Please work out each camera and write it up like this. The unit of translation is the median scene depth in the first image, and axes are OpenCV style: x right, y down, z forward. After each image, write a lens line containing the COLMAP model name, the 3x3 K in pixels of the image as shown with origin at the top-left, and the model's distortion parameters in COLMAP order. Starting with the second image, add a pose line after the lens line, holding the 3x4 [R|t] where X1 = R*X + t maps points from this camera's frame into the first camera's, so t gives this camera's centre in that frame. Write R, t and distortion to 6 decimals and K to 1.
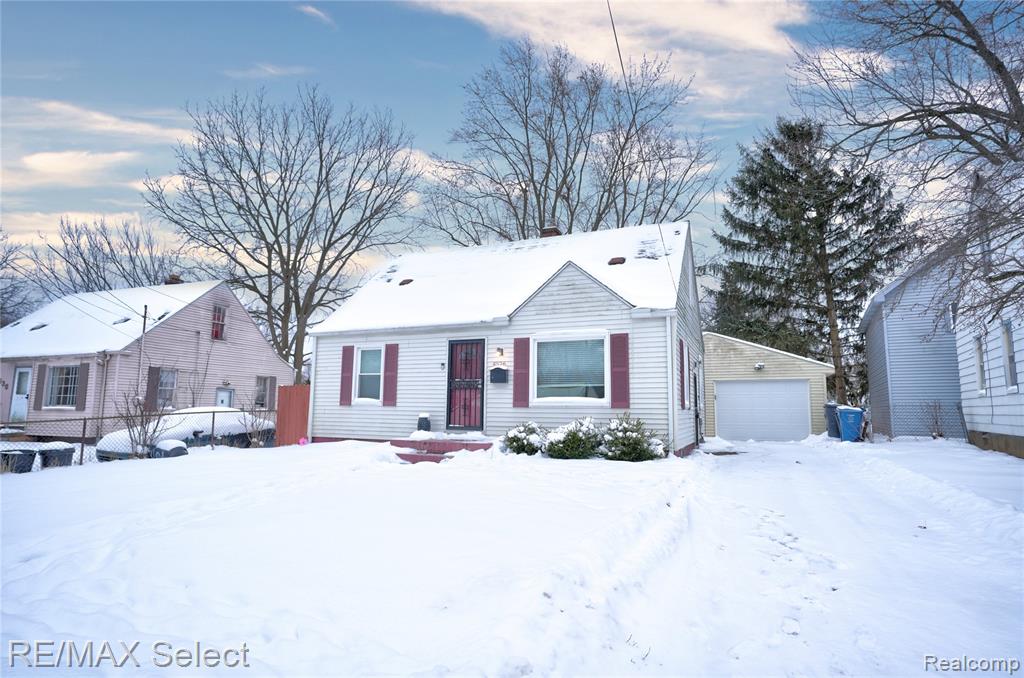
lens RADIAL K [[542.3, 0, 507.4], [0, 542.3, 345.2], [0, 0, 1]] dist [-0.041368, 0.001690]
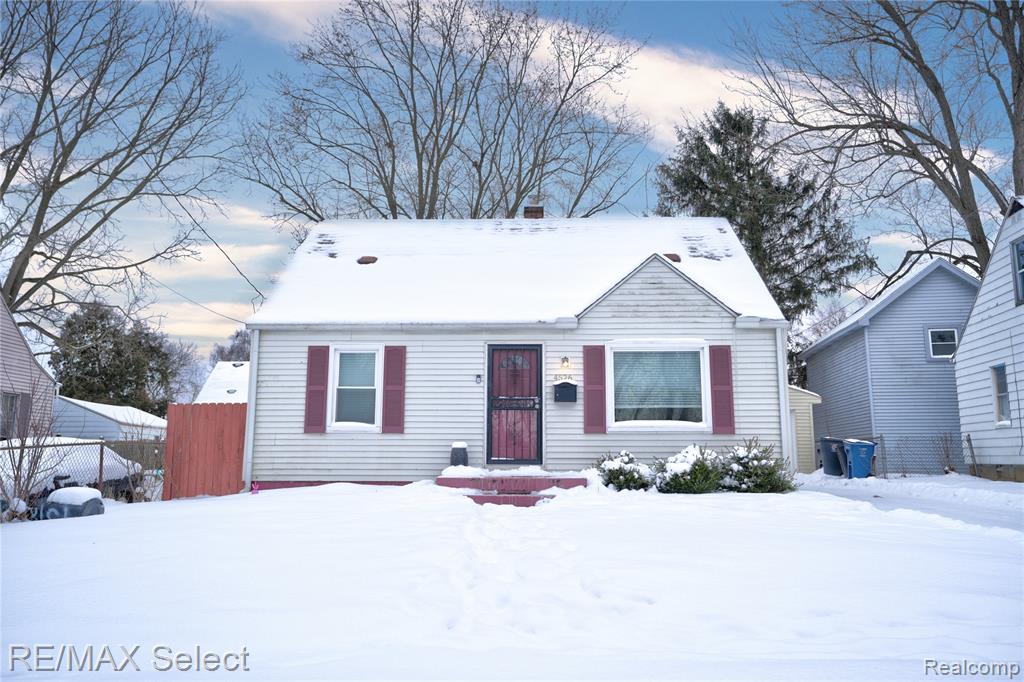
lens RADIAL K [[758.6, 0, 507.4], [0, 758.6, 338.9], [0, 0, 1]] dist [0.008788, -0.000741]
pose [[0.929025, 0.050336, 0.366576, -0.472215], [-0.036613, 0.998347, -0.044297, 0.029332], [-0.368200, 0.027732, 0.929333, 0.020146]]
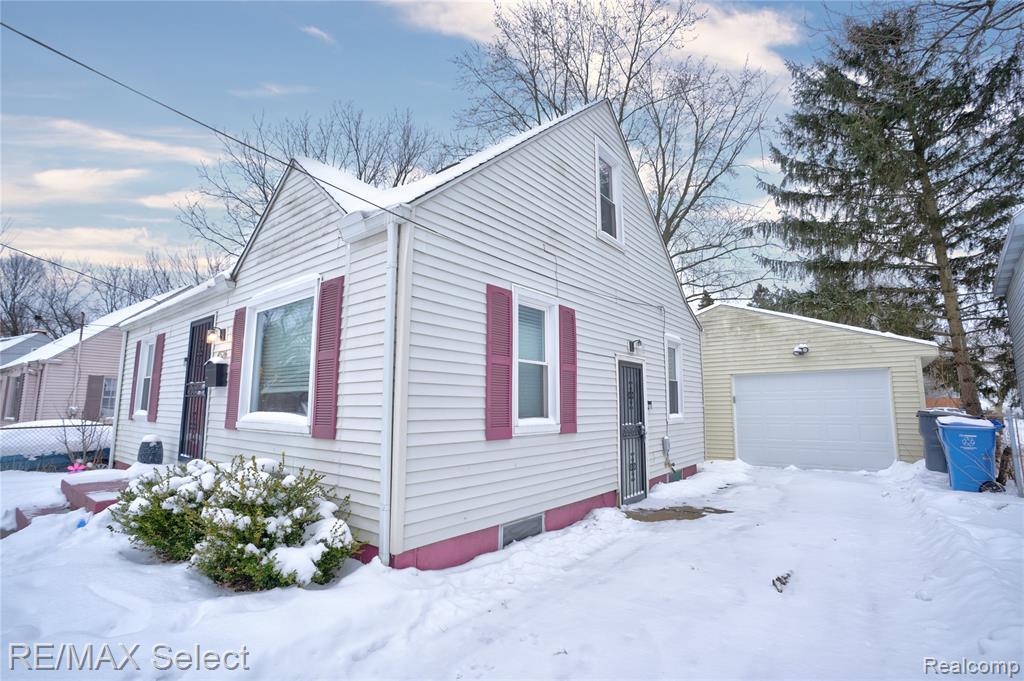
lens RADIAL K [[467.9, 0, 520.9], [0, 467.9, 336.5], [0, 0, 1]] dist [-0.018002, 0.000311]
pose [[0.971846, -0.042080, -0.231830, 0.404566], [0.036106, 0.998899, -0.029951, 0.041599], [0.232836, 0.020737, 0.972295, 0.567623]]
